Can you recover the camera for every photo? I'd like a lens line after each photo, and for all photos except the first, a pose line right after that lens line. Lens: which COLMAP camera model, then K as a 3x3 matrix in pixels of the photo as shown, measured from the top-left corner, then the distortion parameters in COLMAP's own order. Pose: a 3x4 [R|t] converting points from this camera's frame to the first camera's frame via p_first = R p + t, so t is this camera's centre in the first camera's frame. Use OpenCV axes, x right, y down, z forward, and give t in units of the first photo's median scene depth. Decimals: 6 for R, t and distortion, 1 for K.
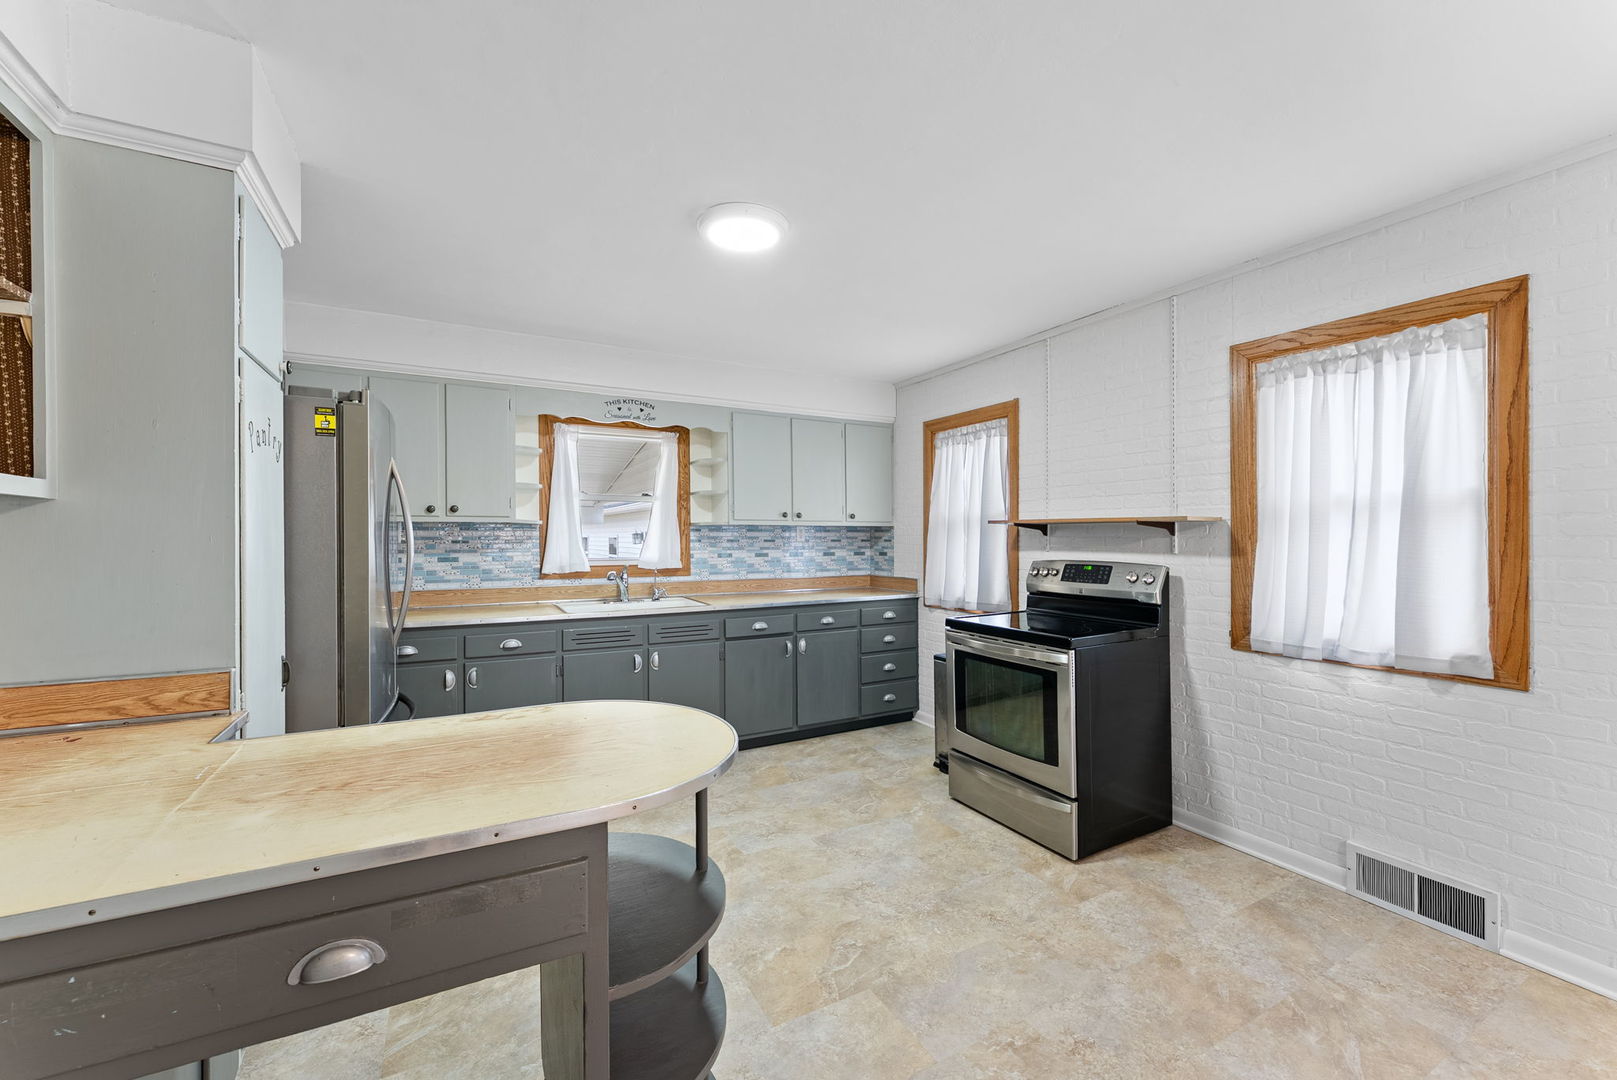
lens RADIAL K [[648.1, 0, 806.7], [0, 648.1, 535.0], [0, 0, 1]] dist [-0.000768, -0.000326]
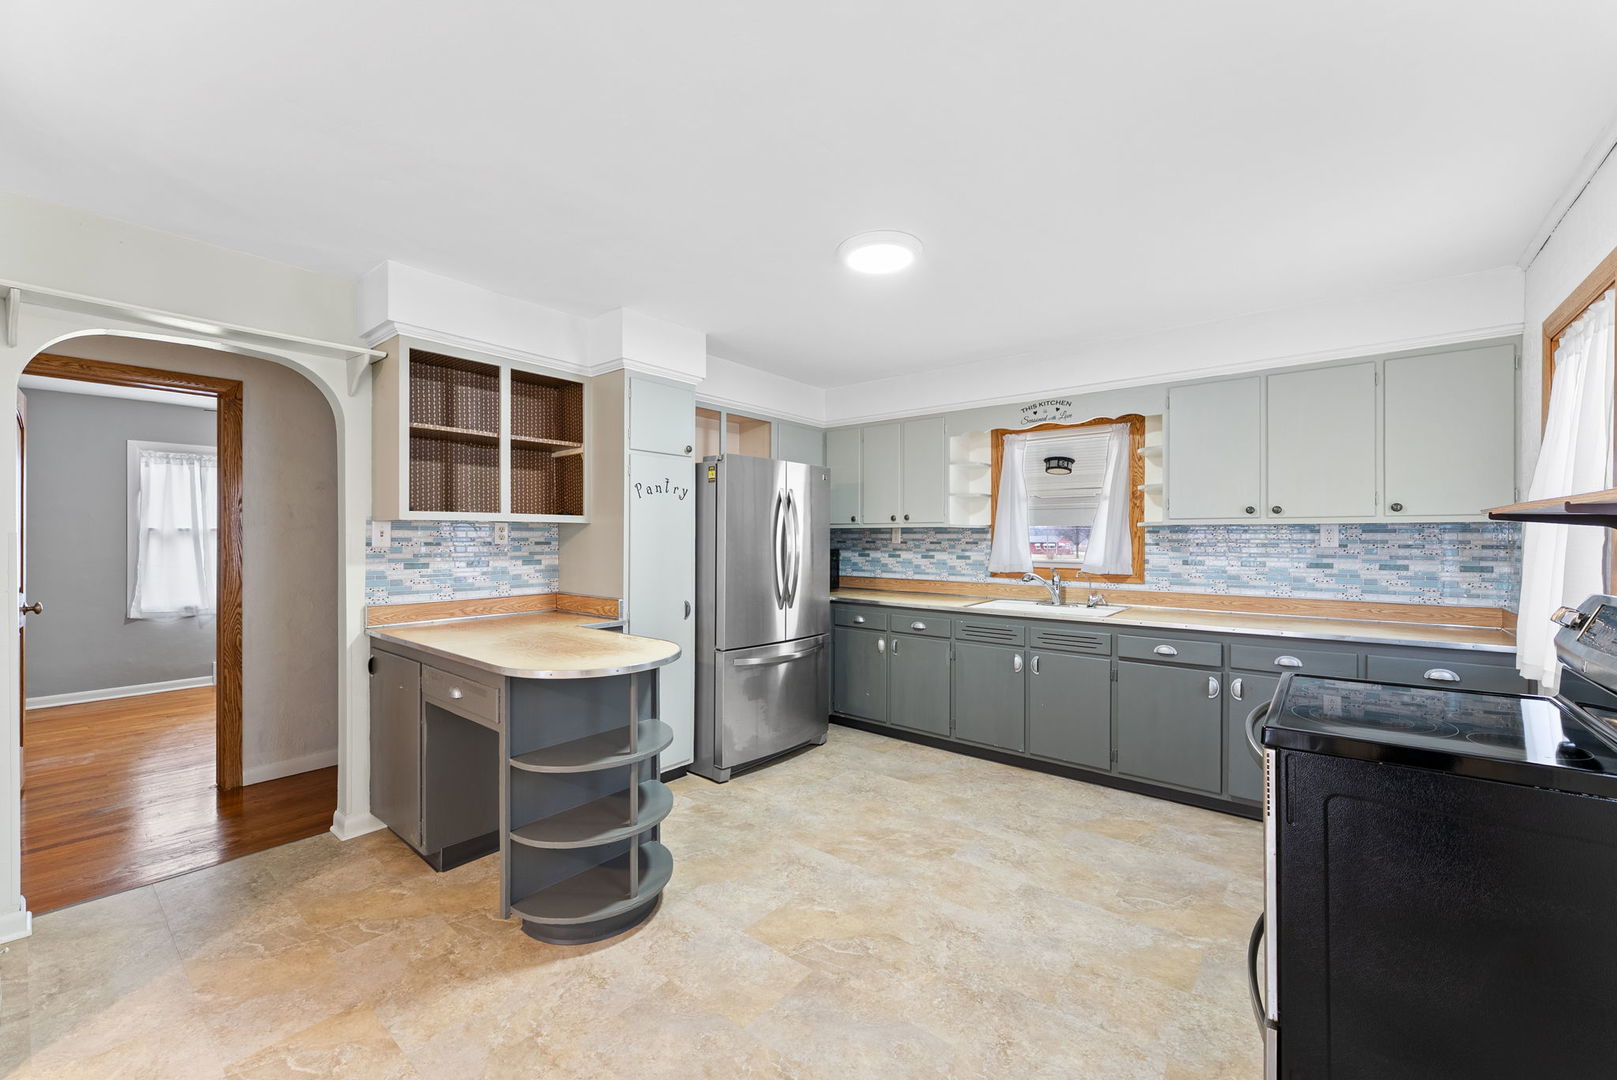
lens RADIAL K [[648.1, 0, 810.8], [0, 648.1, 536.7], [0, 0, 1]] dist [-0.000768, -0.000326]
pose [[0.379452, -0.001239, -0.925211, 0.517940], [-0.000800, 0.999998, -0.001667, 0.000913], [0.925211, 0.001373, 0.379450, 0.291455]]
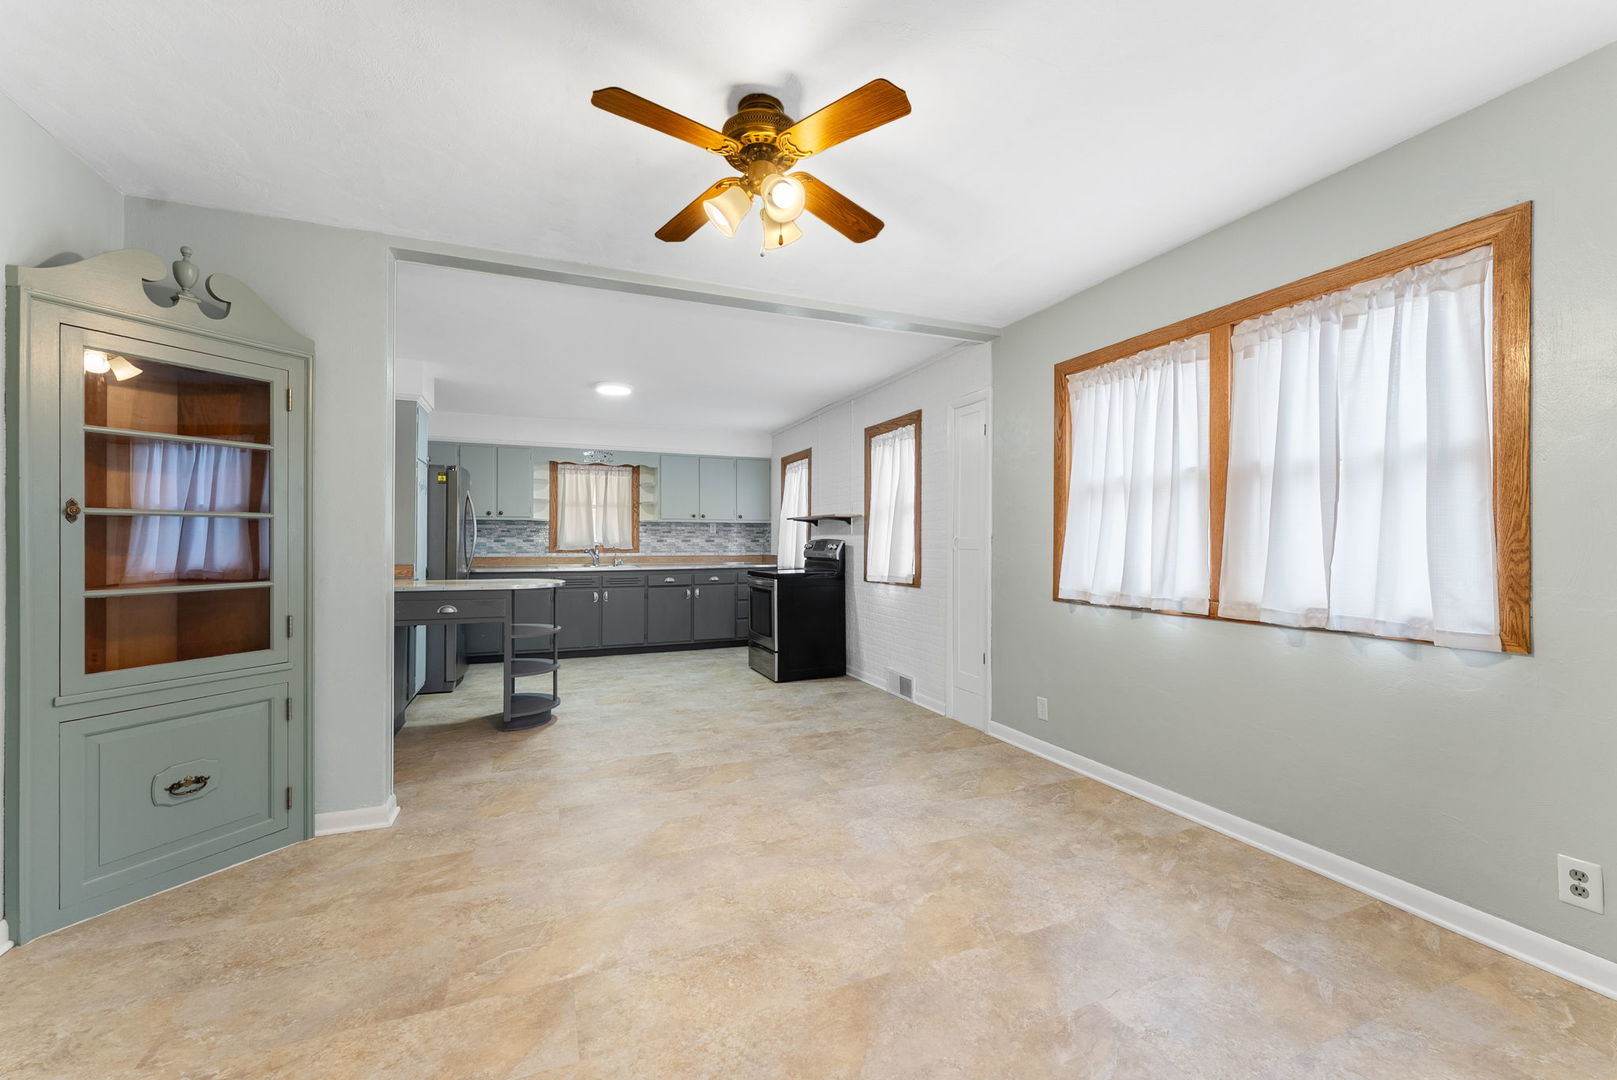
lens RADIAL K [[648.1, 0, 803.8], [0, 648.1, 519.0], [0, 0, 1]] dist [-0.000768, -0.000326]
pose [[0.993681, -0.004663, -0.112140, 0.488473], [0.000943, 0.999448, -0.033209, 0.036575], [0.112233, 0.032893, 0.993137, -0.697680]]
